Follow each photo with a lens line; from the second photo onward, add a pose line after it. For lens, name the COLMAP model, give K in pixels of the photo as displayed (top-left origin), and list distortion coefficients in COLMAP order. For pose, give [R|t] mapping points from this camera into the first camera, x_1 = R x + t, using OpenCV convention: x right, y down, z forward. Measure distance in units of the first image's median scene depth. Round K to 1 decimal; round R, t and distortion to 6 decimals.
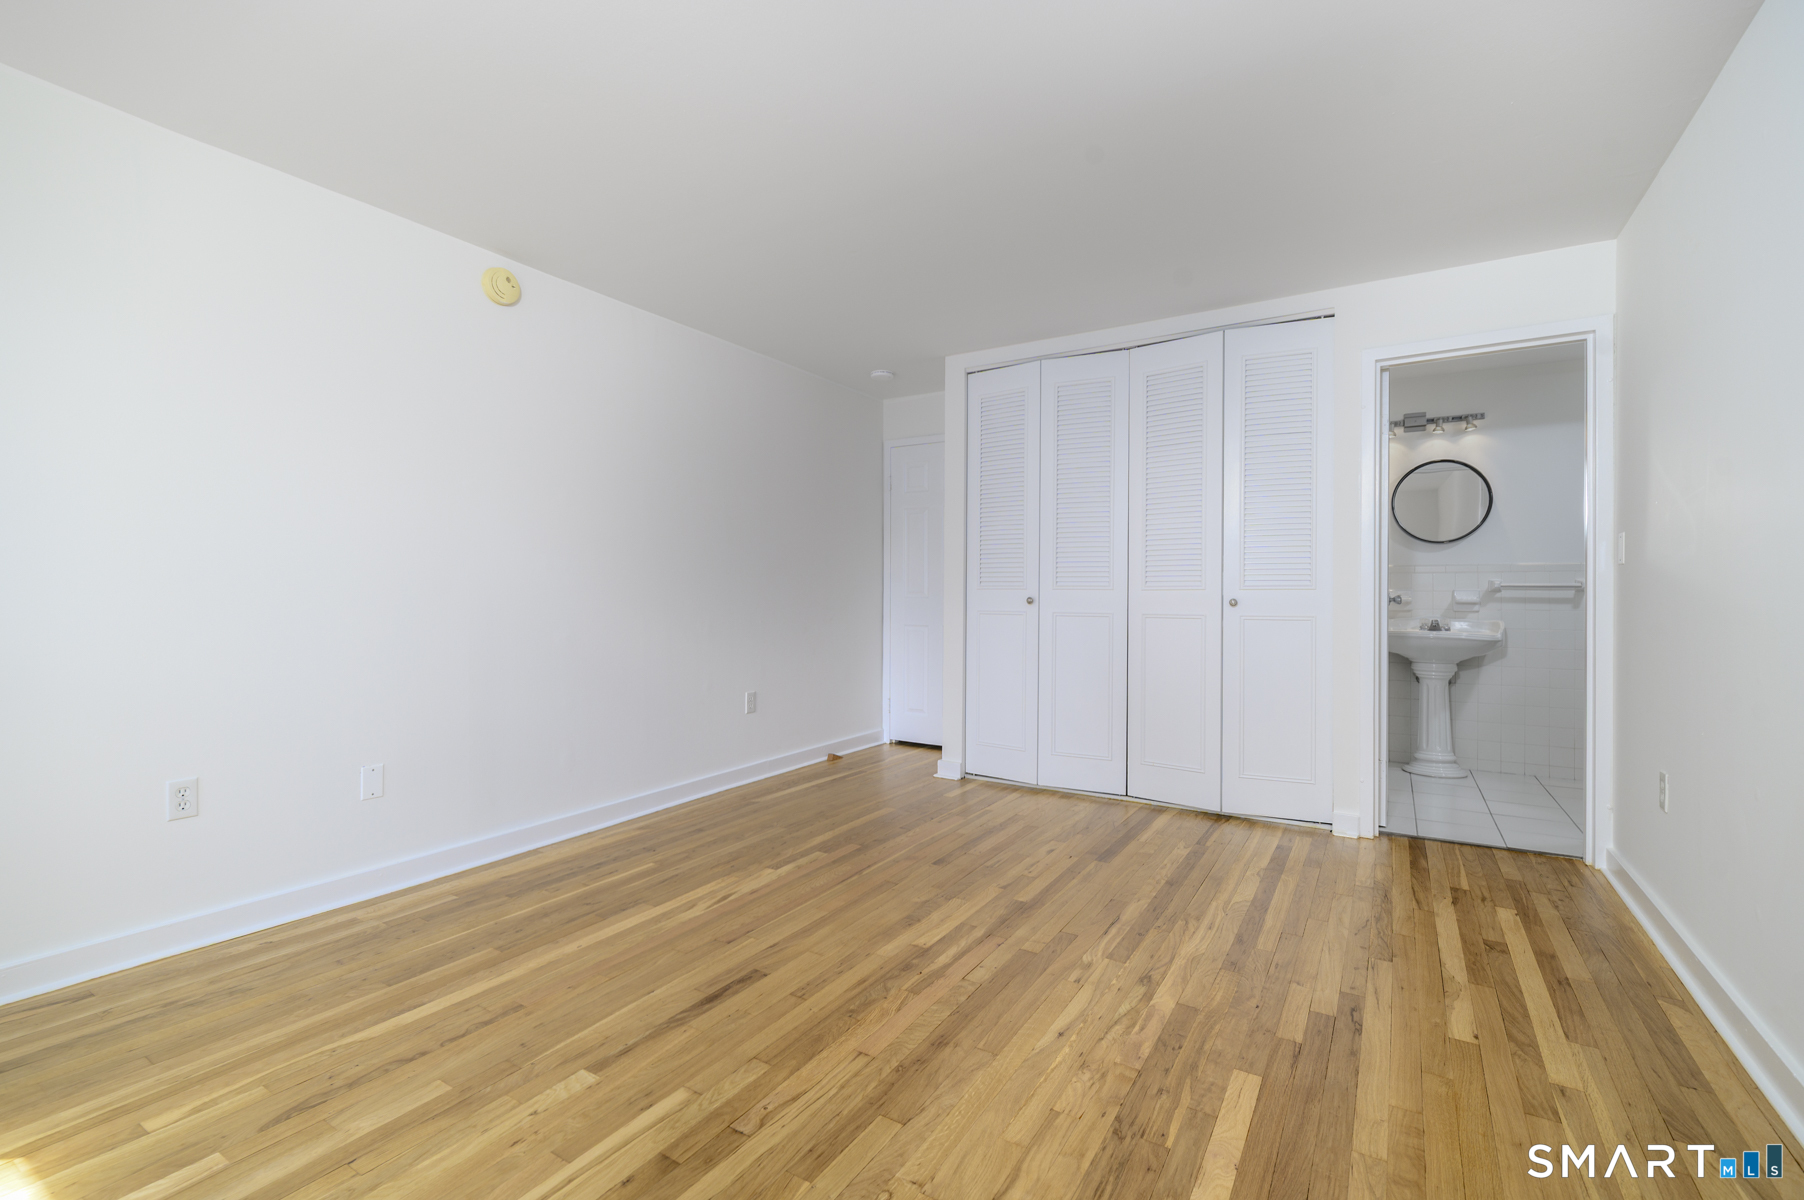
lens RADIAL K [[794.0, 0, 896.4], [0, 794.0, 595.4], [0, 0, 1]] dist [0.000743, -0.000785]
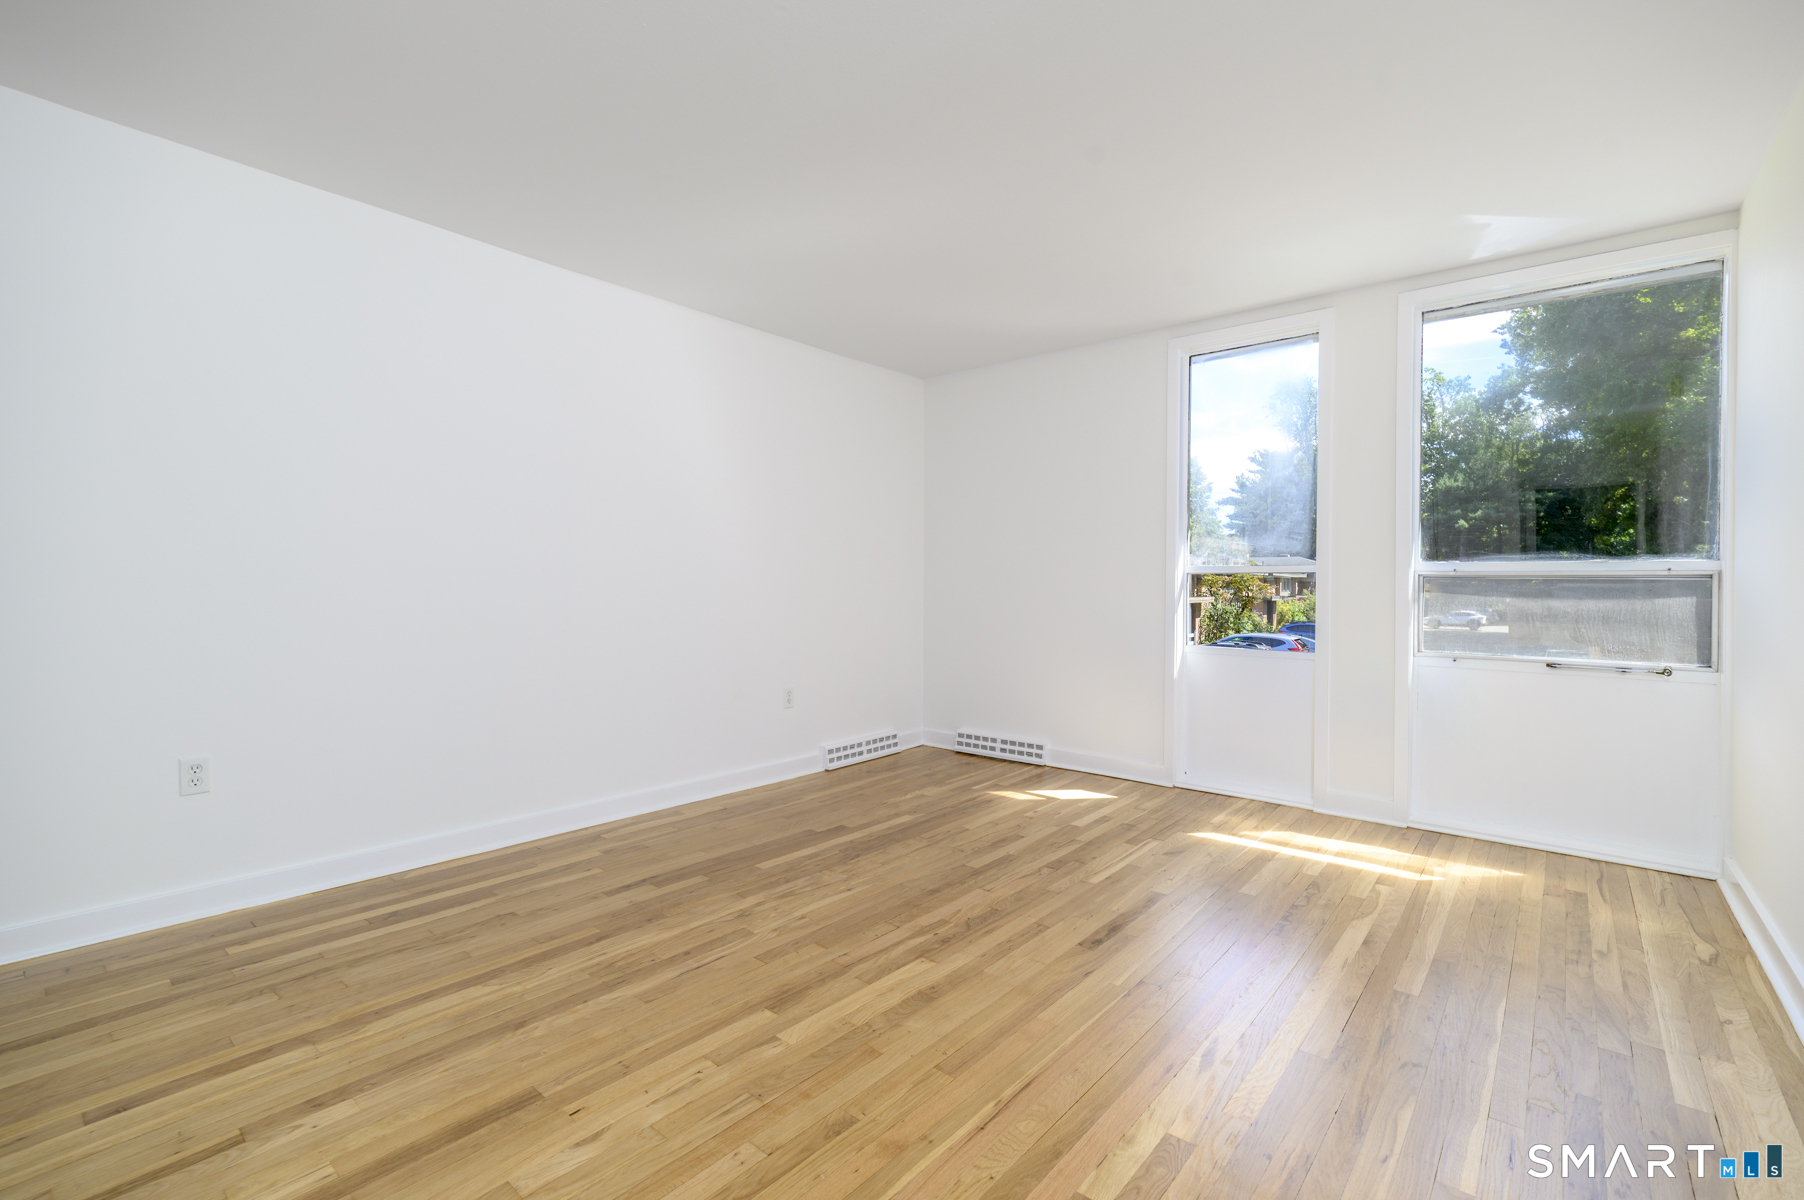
lens RADIAL K [[794.0, 0, 896.4], [0, 794.0, 595.4], [0, 0, 1]] dist [0.000743, -0.000785]
pose [[-0.990113, -0.009911, 0.139924, -0.059437], [-0.008595, 0.999913, 0.010004, -0.000002], [-0.140011, 0.008702, -0.990112, 1.896253]]
